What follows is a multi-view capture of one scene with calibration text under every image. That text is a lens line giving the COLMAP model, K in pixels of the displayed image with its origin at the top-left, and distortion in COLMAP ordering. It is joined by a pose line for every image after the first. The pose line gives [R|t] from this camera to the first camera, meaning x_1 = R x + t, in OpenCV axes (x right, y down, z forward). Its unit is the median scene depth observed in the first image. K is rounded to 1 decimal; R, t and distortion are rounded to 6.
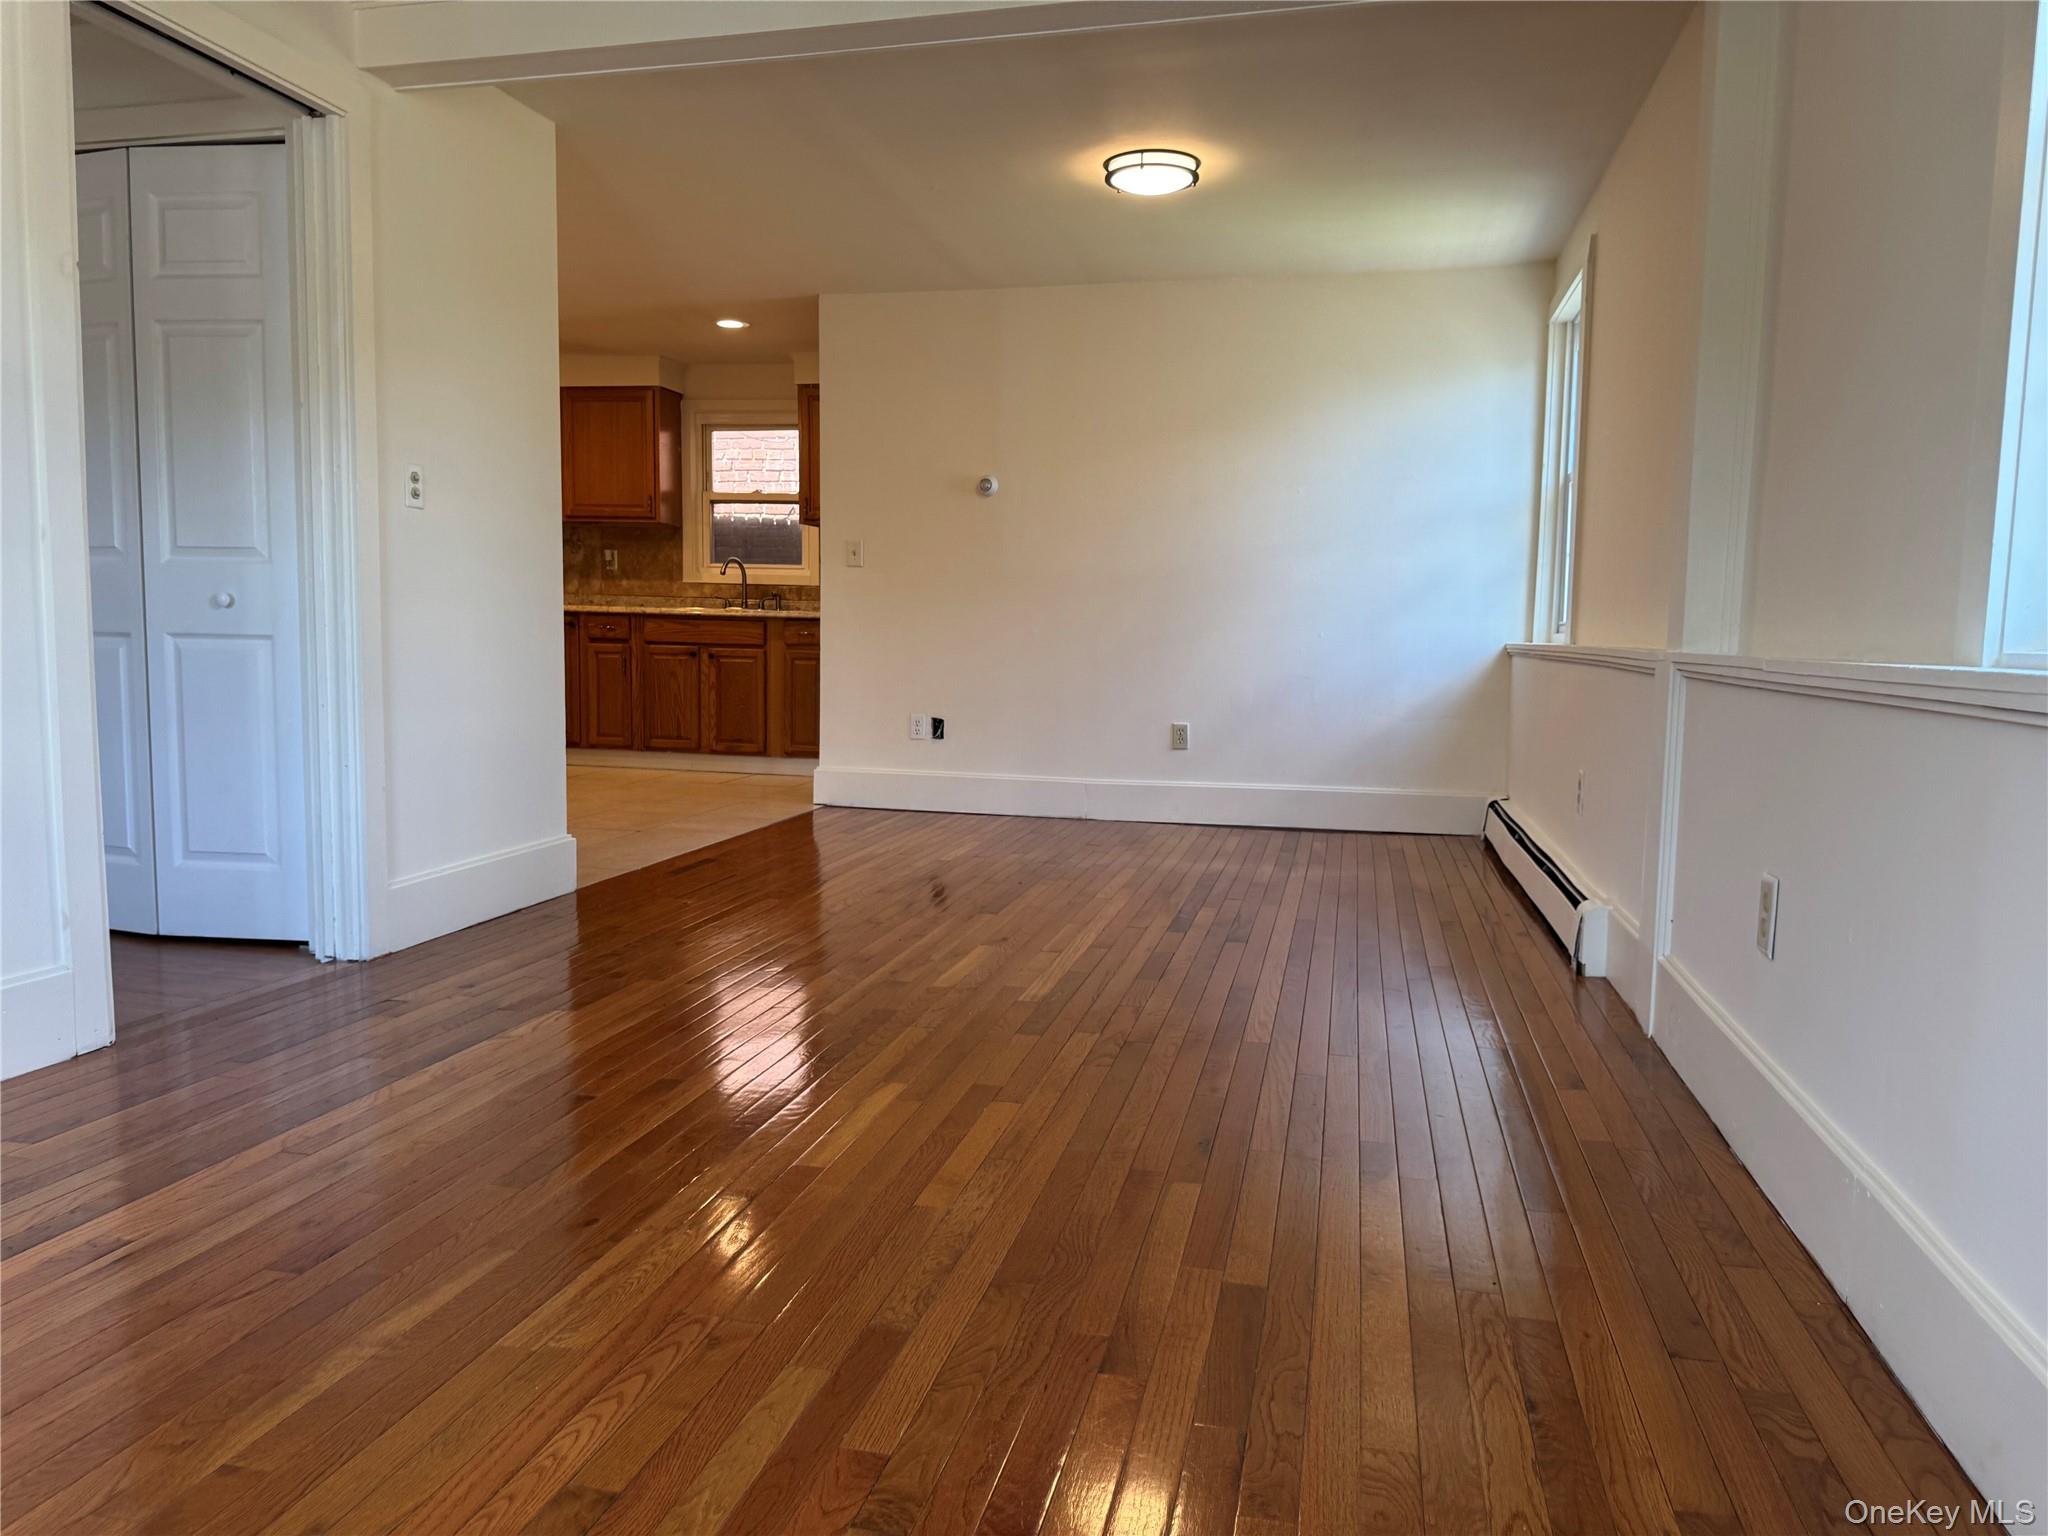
lens RADIAL K [[1437.3, 0, 1023.9], [0, 1437.3, 780.7], [0, 0, 1]] dist [0.147212, -0.267563]
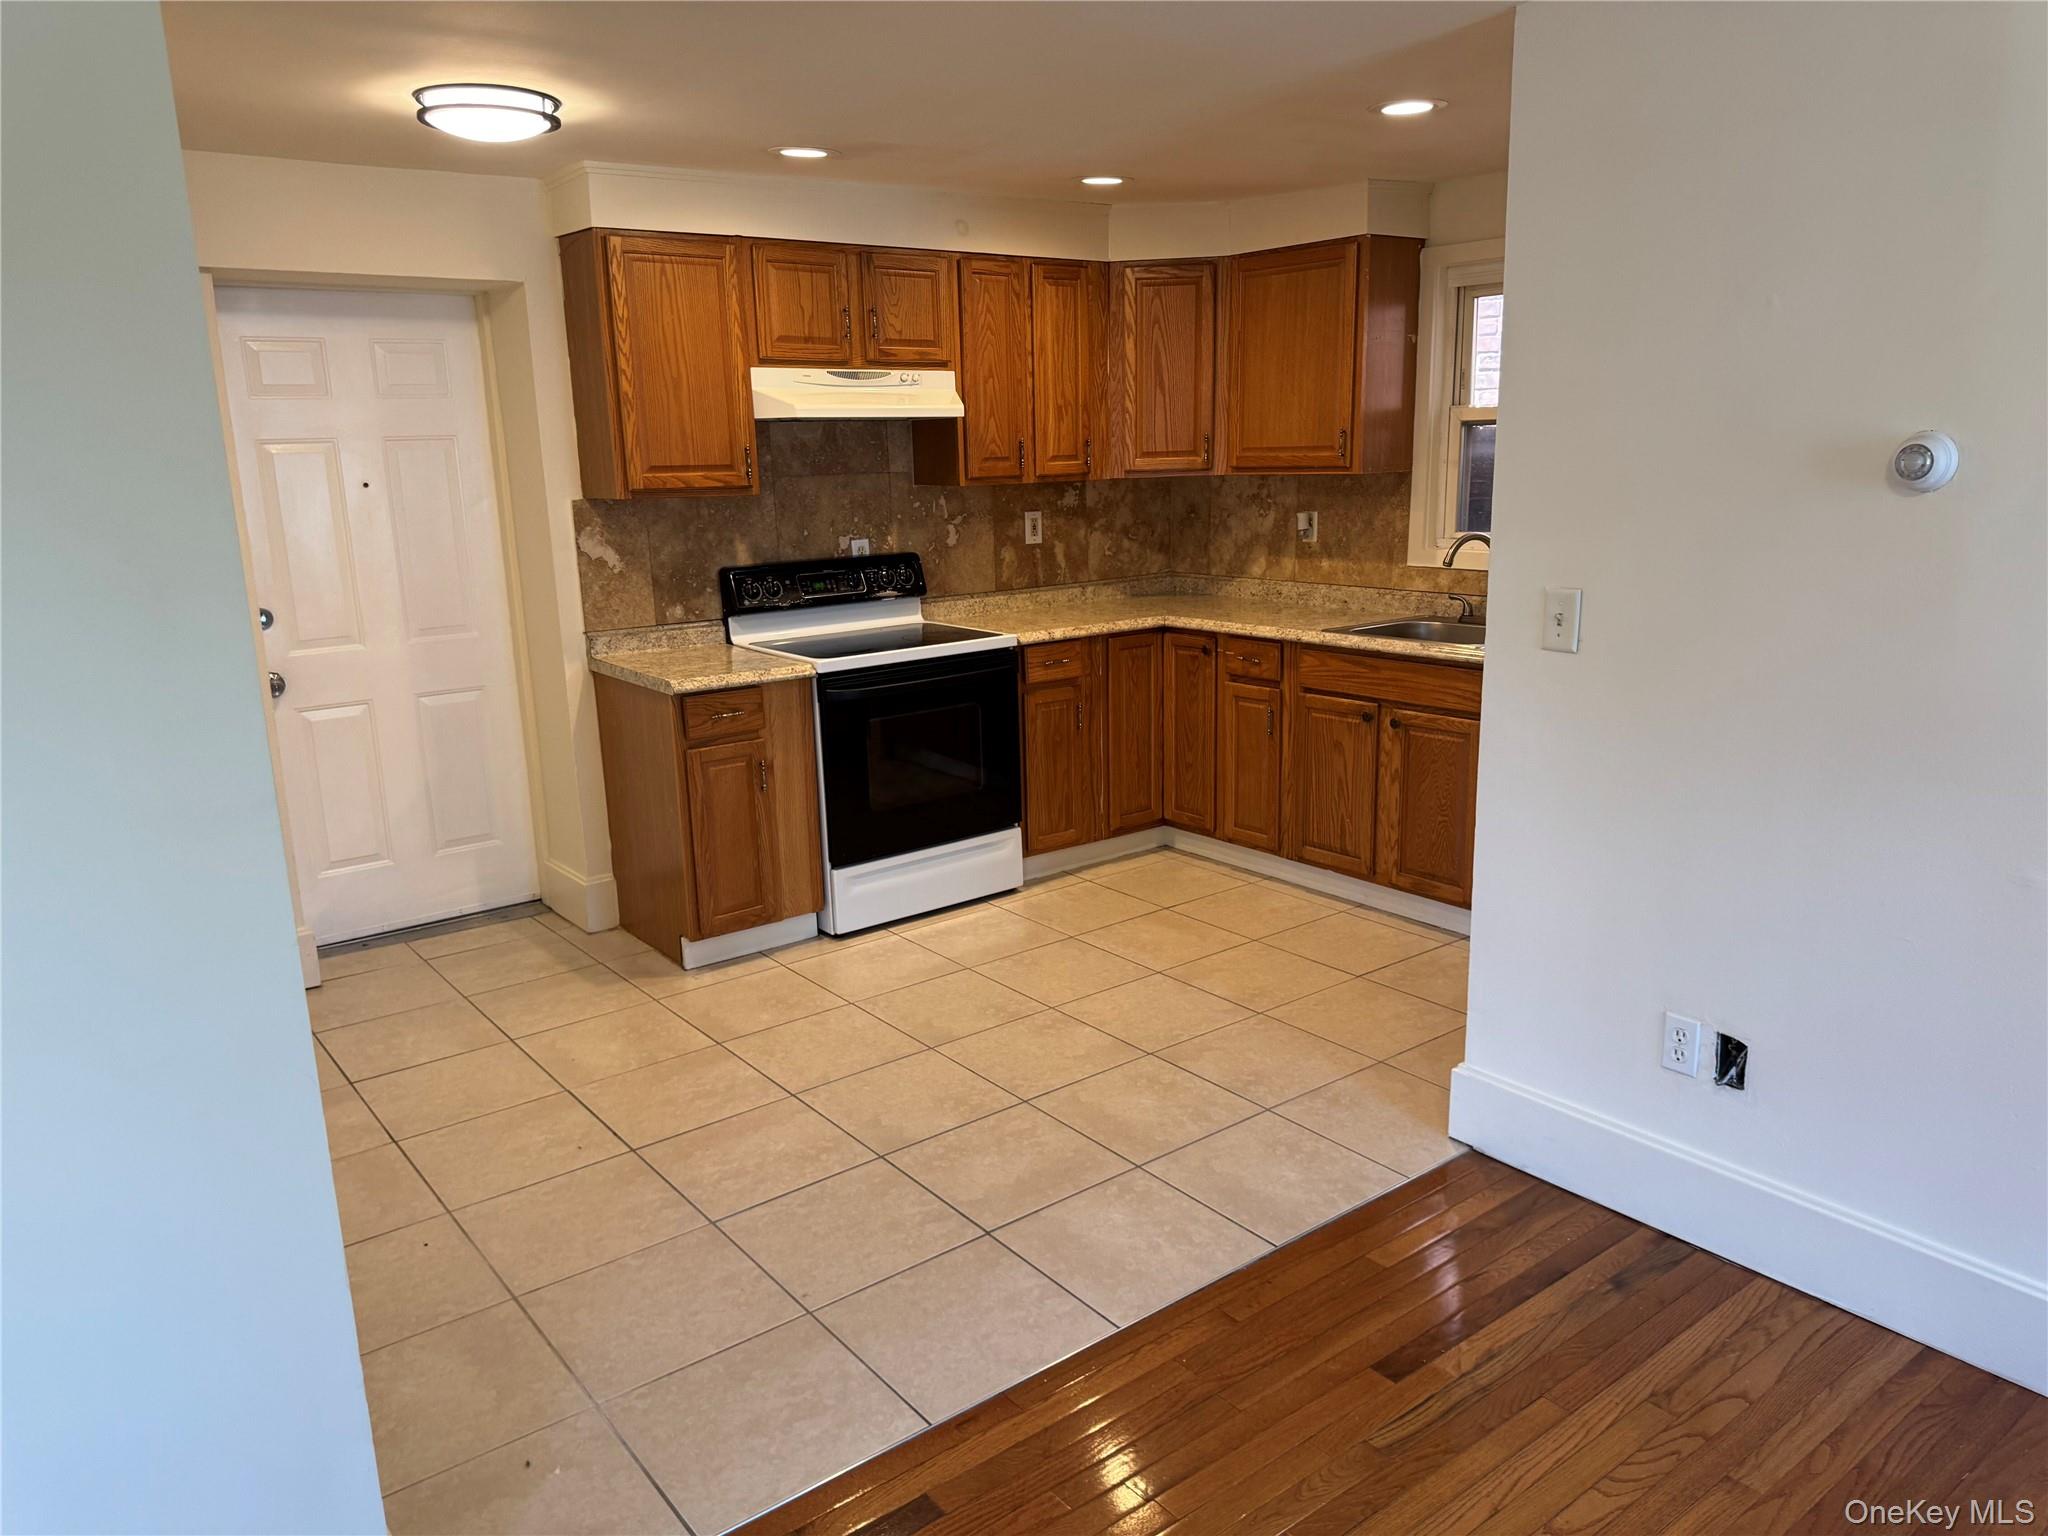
lens RADIAL K [[1437.3, 0, 1023.9], [0, 1437.3, 780.7], [0, 0, 1]] dist [0.147212, -0.267563]
pose [[0.769984, 0.106943, -0.629037, 0.031292], [-0.023481, 0.989936, 0.139558, -0.137313], [0.637631, -0.092687, 0.764745, 0.461241]]
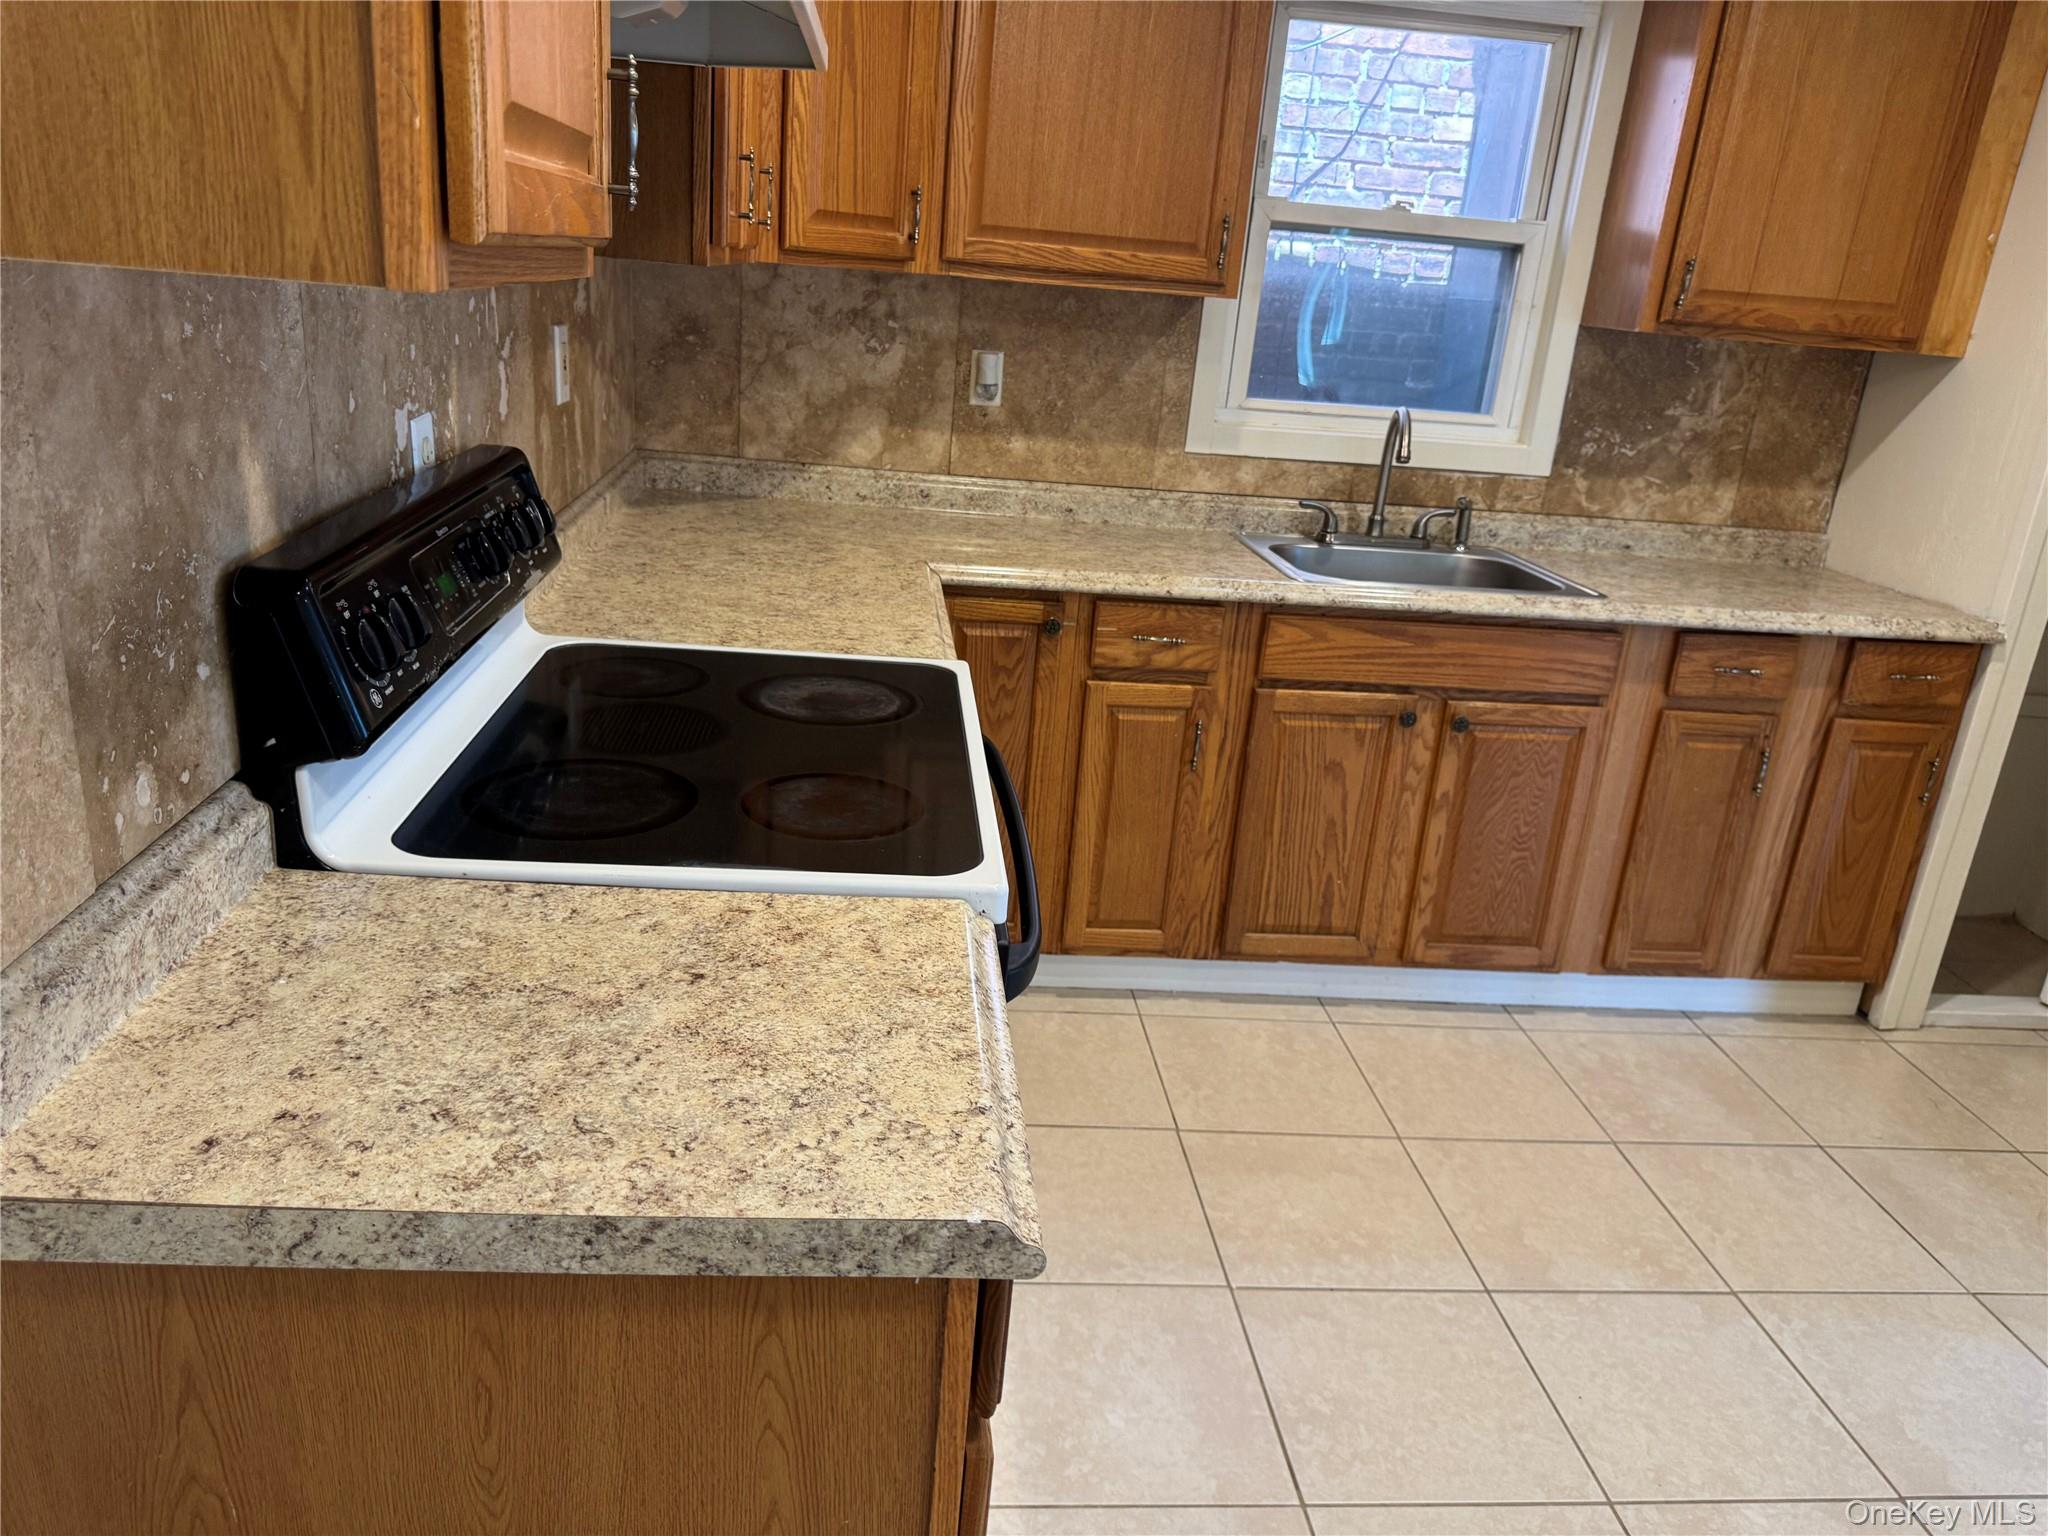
lens RADIAL K [[1437.3, 0, 1023.9], [0, 1437.3, 780.7], [0, 0, 1]] dist [0.147212, -0.267563]
pose [[0.950170, -0.049902, 0.307713, -0.420622], [-0.029249, 0.968479, 0.247373, -0.155369], [-0.310358, -0.244047, 0.918760, 0.686760]]
